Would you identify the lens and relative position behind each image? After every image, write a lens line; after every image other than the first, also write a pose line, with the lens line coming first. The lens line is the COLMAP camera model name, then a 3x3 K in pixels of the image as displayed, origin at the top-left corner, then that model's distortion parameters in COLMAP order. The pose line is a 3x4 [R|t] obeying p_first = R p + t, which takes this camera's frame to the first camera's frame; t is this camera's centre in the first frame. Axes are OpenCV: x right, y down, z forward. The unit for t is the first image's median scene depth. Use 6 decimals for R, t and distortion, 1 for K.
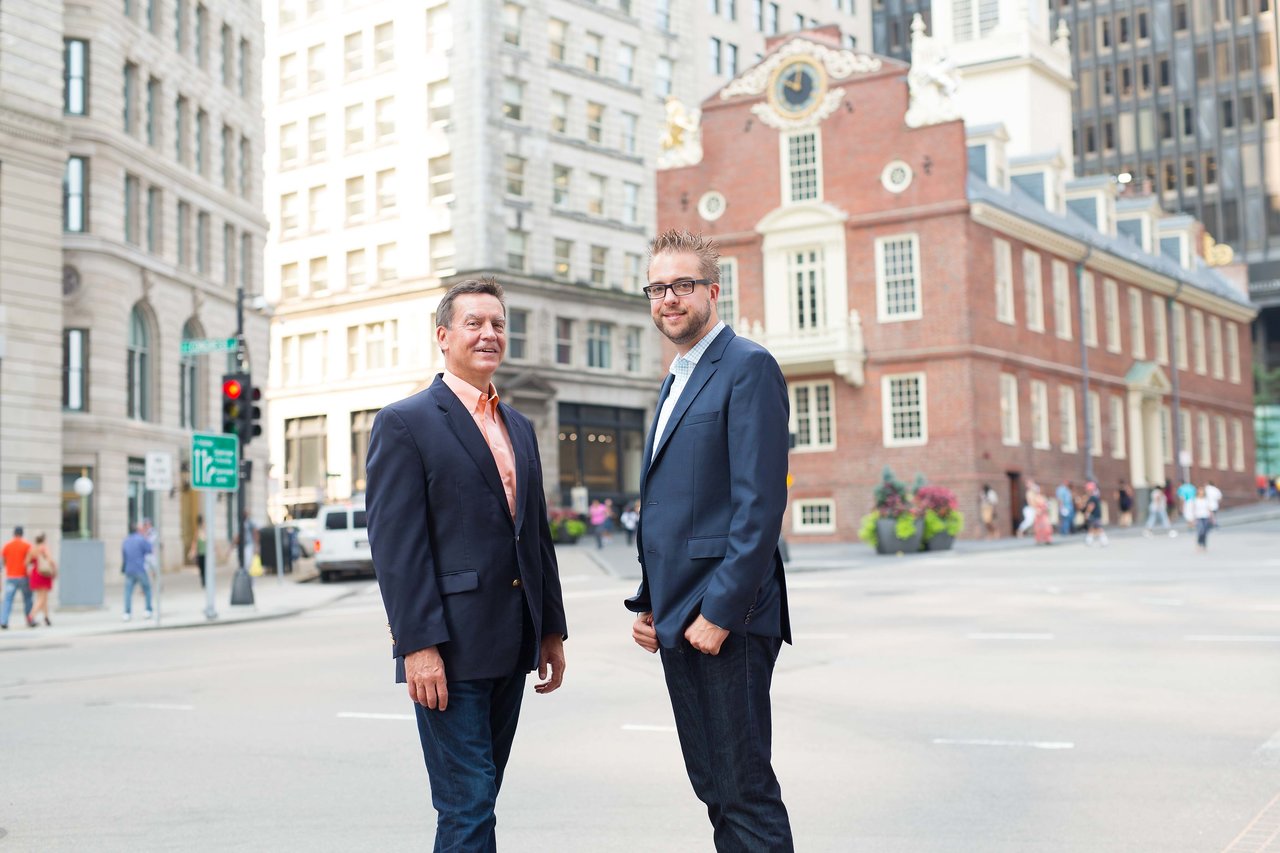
lens RADIAL K [[1774.8, 0, 640.0], [0, 1774.8, 426.5], [0, 0, 1]] dist [-0.011629, 0.088567]
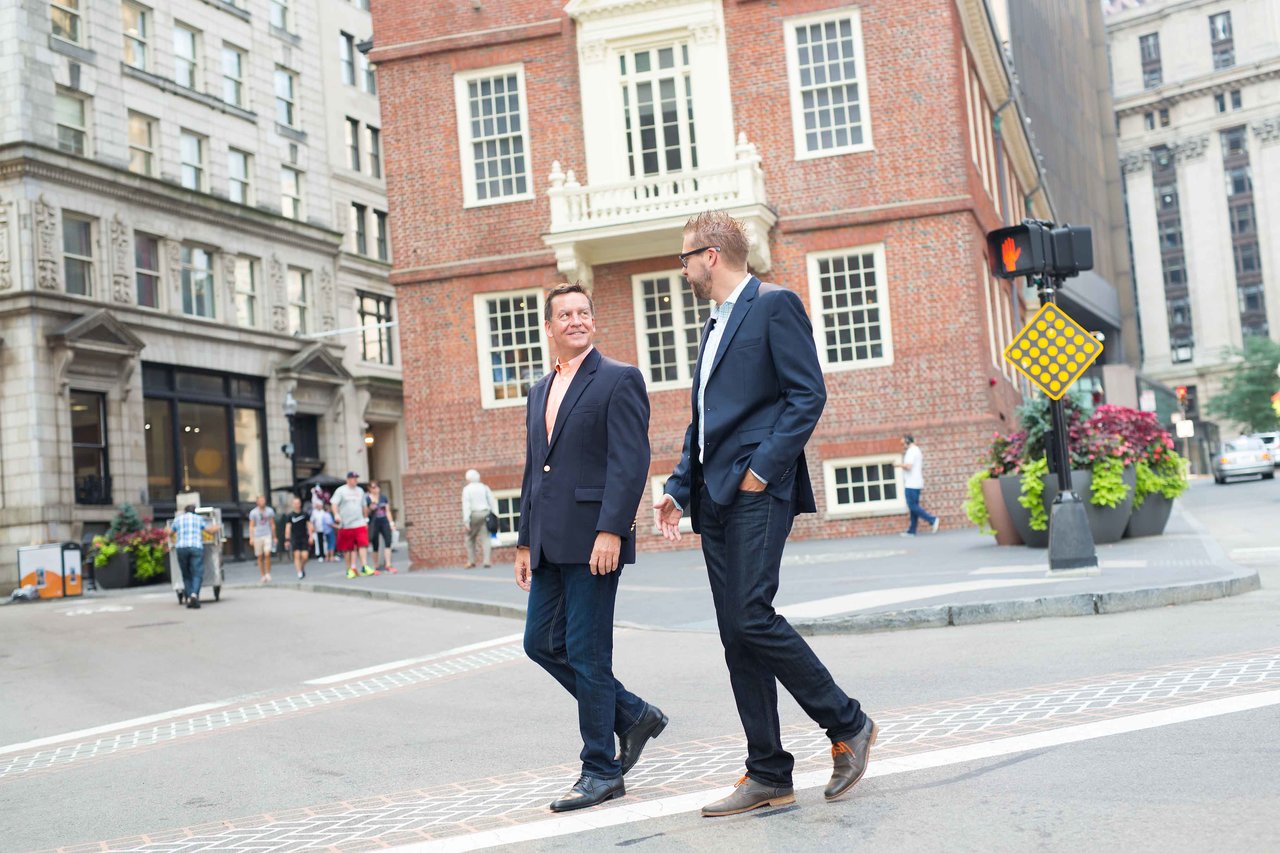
lens RADIAL K [[1774.8, 0, 640.0], [0, 1774.8, 426.5], [0, 0, 1]] dist [-0.011629, 0.088567]
pose [[0.956693, -0.028480, 0.289704, -0.083096], [0.033926, 0.999329, -0.013794, 0.033428], [-0.289116, 0.023025, 0.957017, 0.450001]]
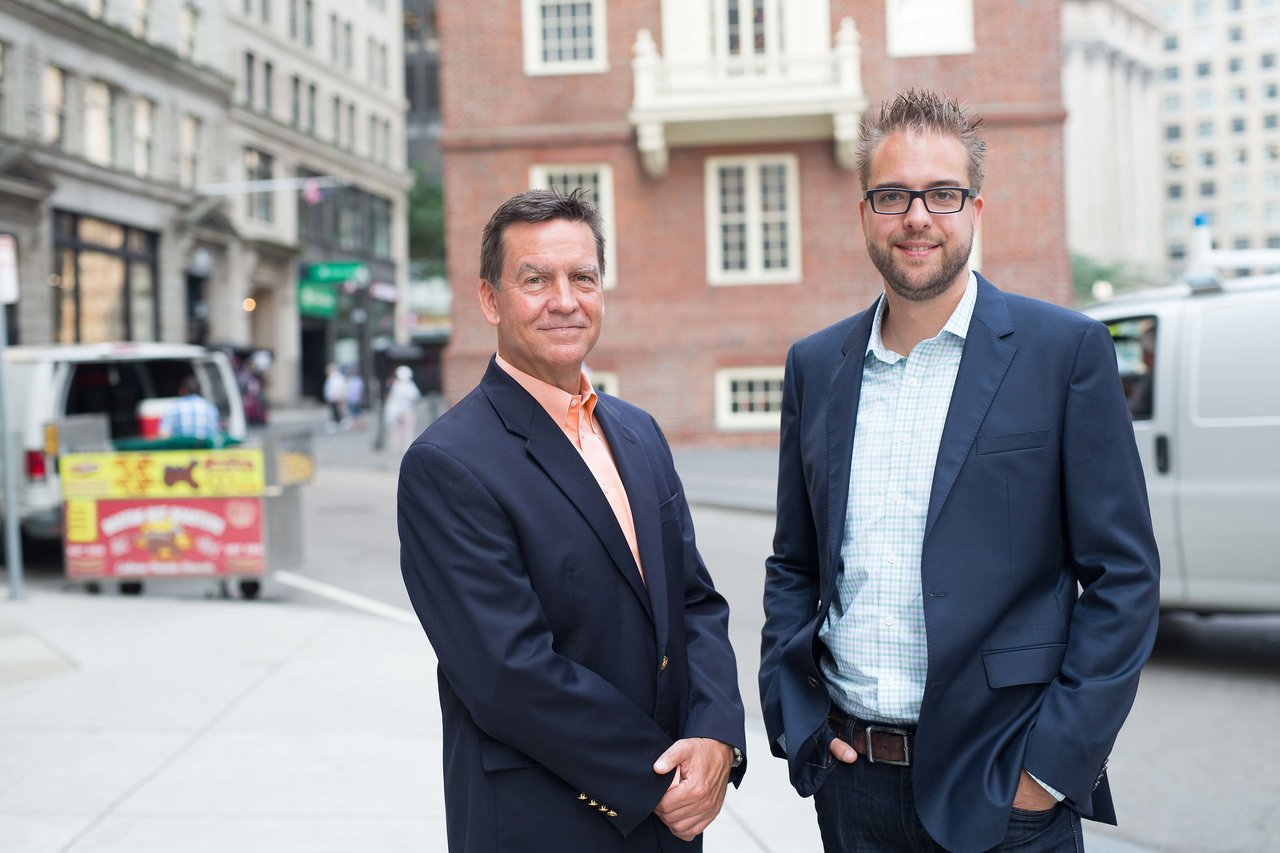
lens RADIAL K [[1774.8, 0, 640.0], [0, 1774.8, 426.5], [0, 0, 1]] dist [-0.011629, 0.088567]
pose [[0.897147, 0.002960, 0.441722, -0.179987], [-0.029374, 0.998164, 0.052970, 0.030524], [-0.440754, -0.060497, 0.895587, 0.512436]]
